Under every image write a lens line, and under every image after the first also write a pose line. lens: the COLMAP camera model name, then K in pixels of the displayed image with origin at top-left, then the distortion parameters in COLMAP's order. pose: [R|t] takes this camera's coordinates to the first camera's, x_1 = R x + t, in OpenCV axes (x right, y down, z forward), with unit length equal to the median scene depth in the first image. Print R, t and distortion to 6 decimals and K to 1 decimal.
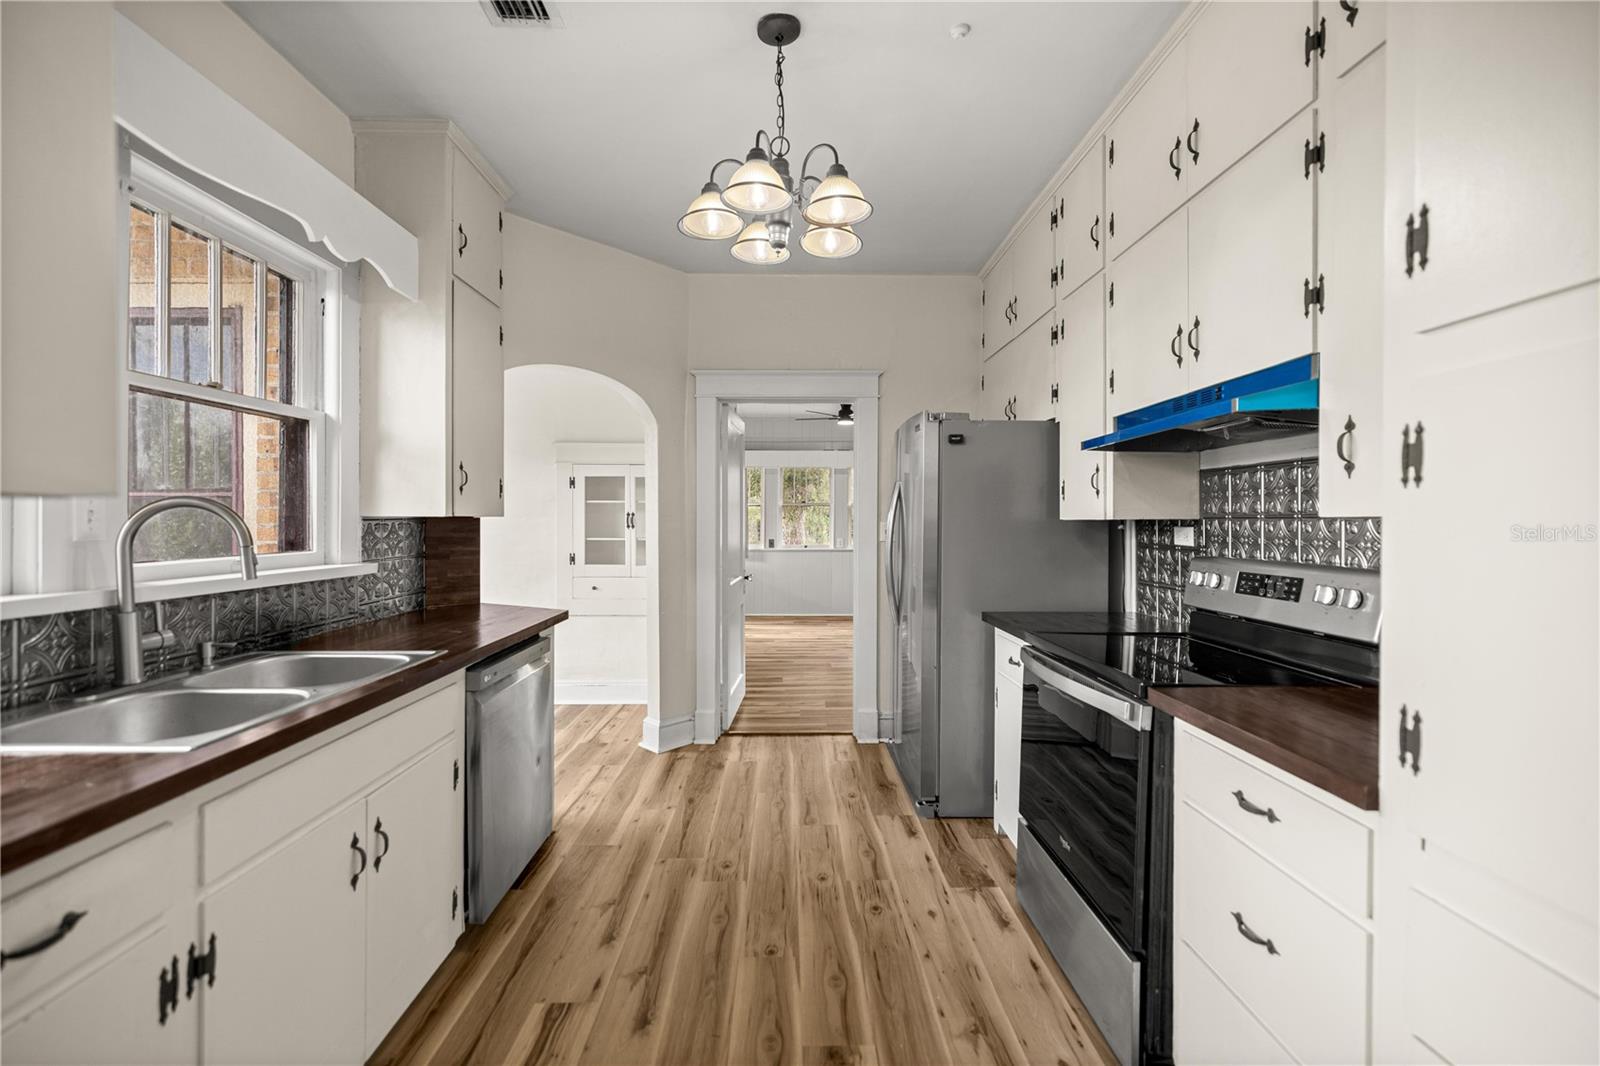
lens RADIAL K [[676.7, 0, 794.5], [0, 676.7, 524.8], [0, 0, 1]] dist [-0.000377, -0.000312]
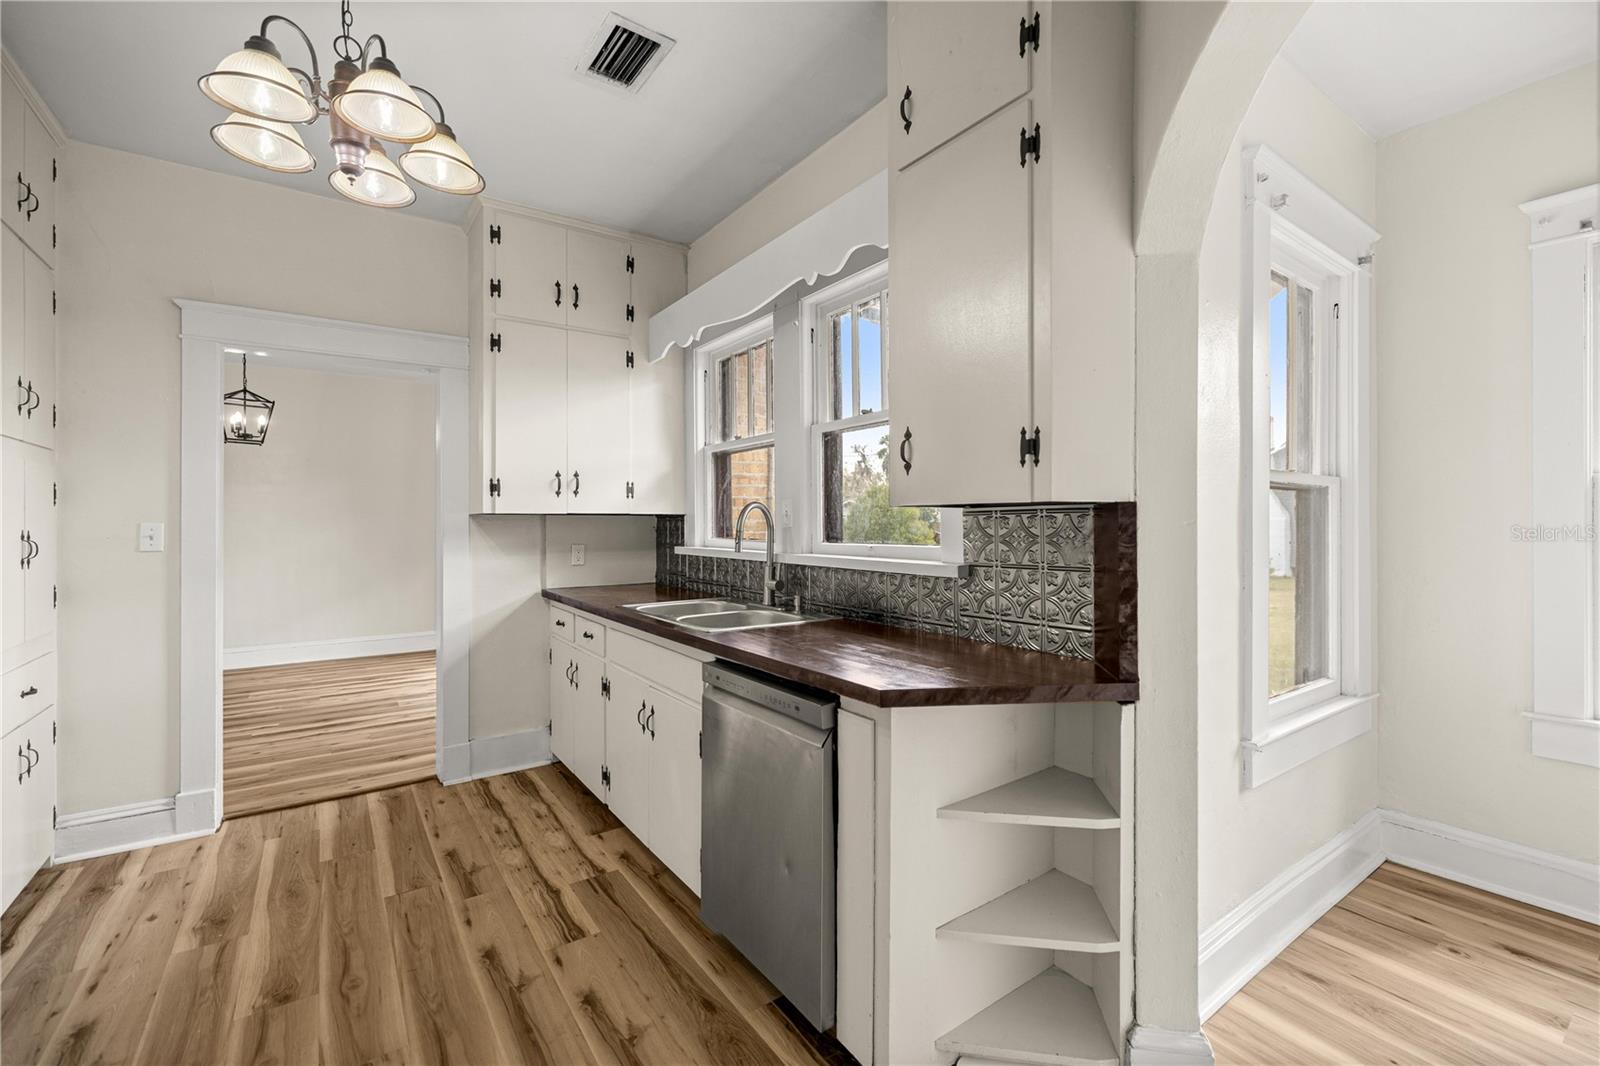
lens RADIAL K [[676.7, 0, 800.1], [0, 676.7, 523.8], [0, 0, 1]] dist [-0.000377, -0.000312]
pose [[-0.823135, 0.002713, -0.567839, -0.008164], [-0.001231, 0.999978, 0.006562, 0.000957], [0.567844, 0.006101, -0.823114, 1.879258]]
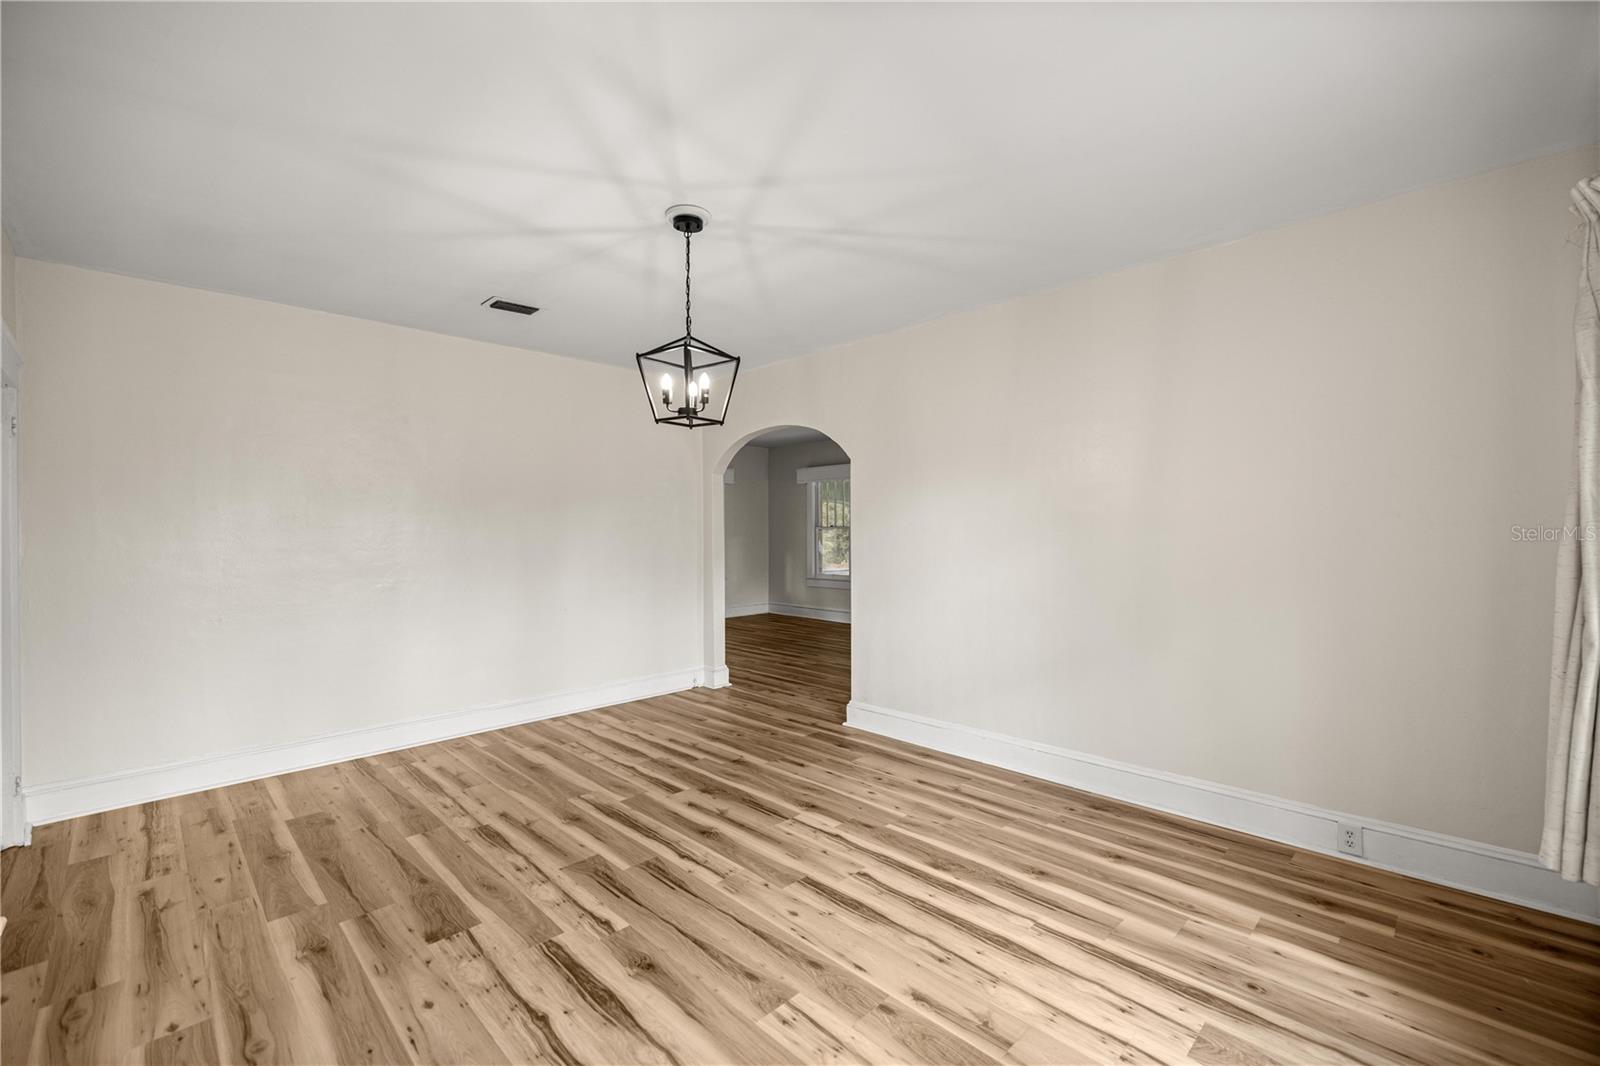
lens RADIAL K [[676.7, 0, 806.8], [0, 676.7, 528.9], [0, 0, 1]] dist [-0.000377, -0.000312]
pose [[-0.704756, 0.003693, 0.709440, -0.890471], [0.008130, 0.999963, 0.002870, -0.036244], [-0.709403, 0.007791, -0.704760, -0.158996]]
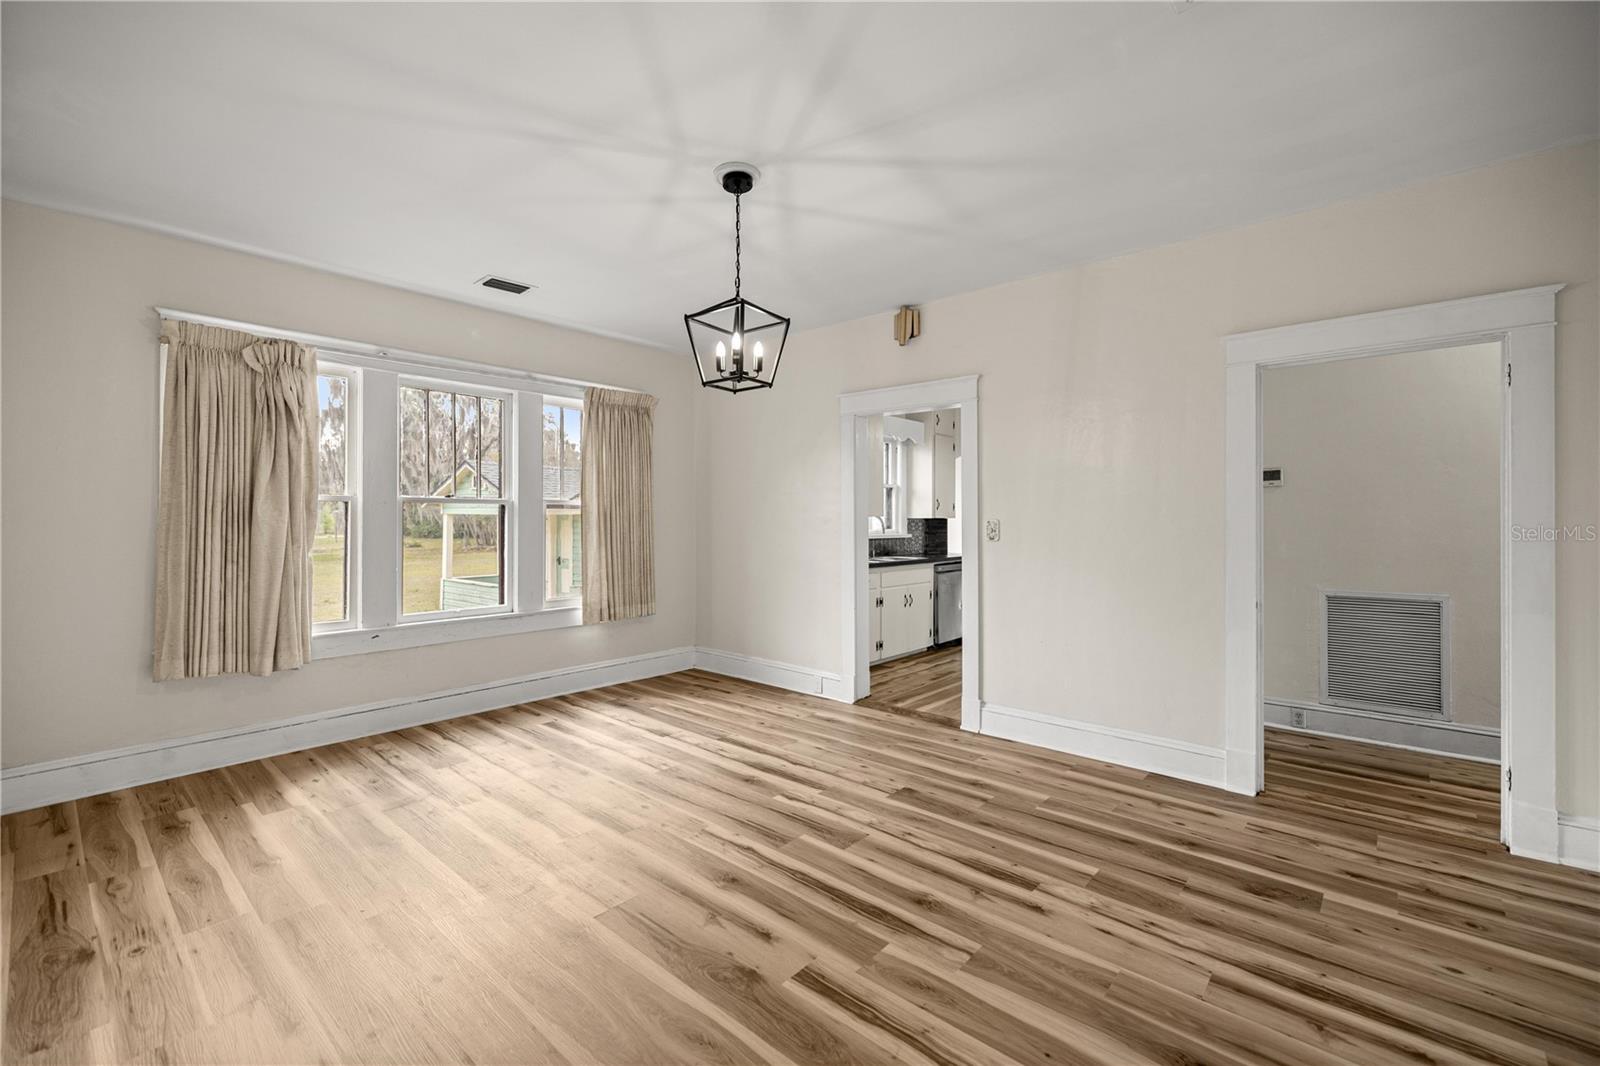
lens RADIAL K [[676.7, 0, 798.4], [0, 676.7, 520.3], [0, 0, 1]] dist [-0.000377, -0.000312]
pose [[0.743977, -0.003593, -0.668196, 1.186883], [-0.001759, 0.999972, -0.007335, 0.022910], [0.668203, 0.006632, 0.743949, -1.834700]]
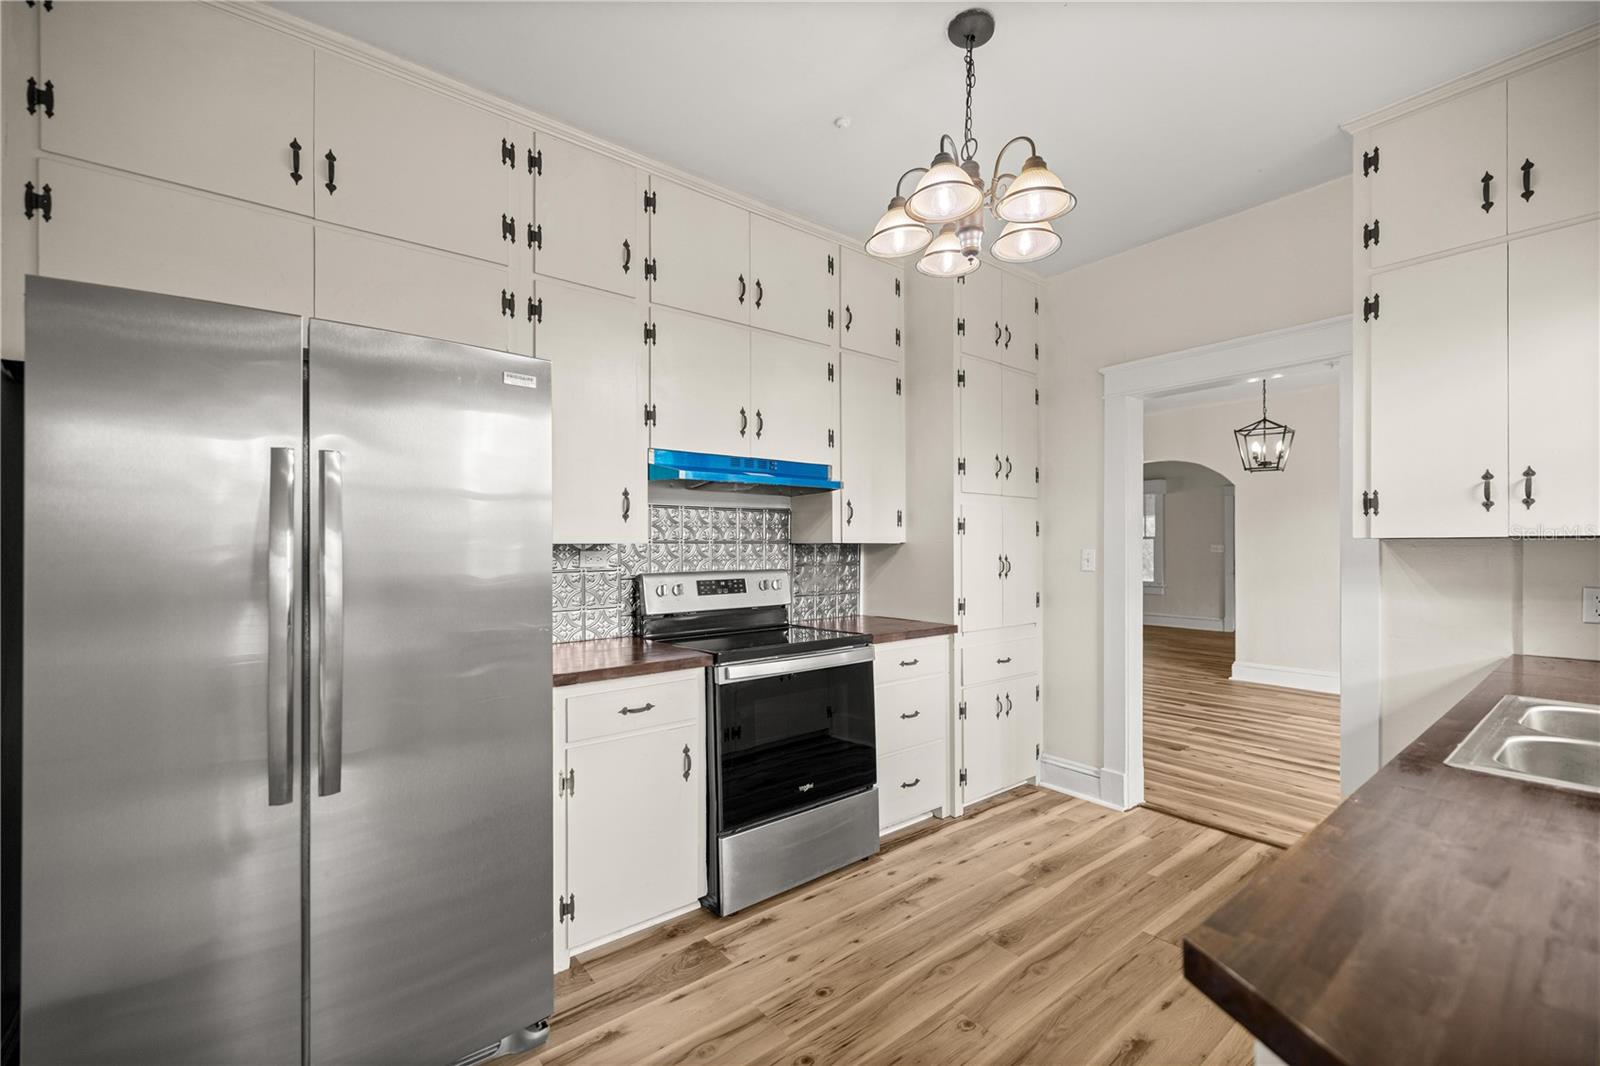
lens RADIAL K [[676.7, 0, 798.5], [0, 676.7, 545.1], [0, 0, 1]] dist [-0.000377, -0.000312]
pose [[-0.617779, 0.001555, 0.786350, -0.590408], [0.005753, 0.999980, 0.002542, -0.007983], [-0.786331, 0.006094, -0.617776, 1.693495]]
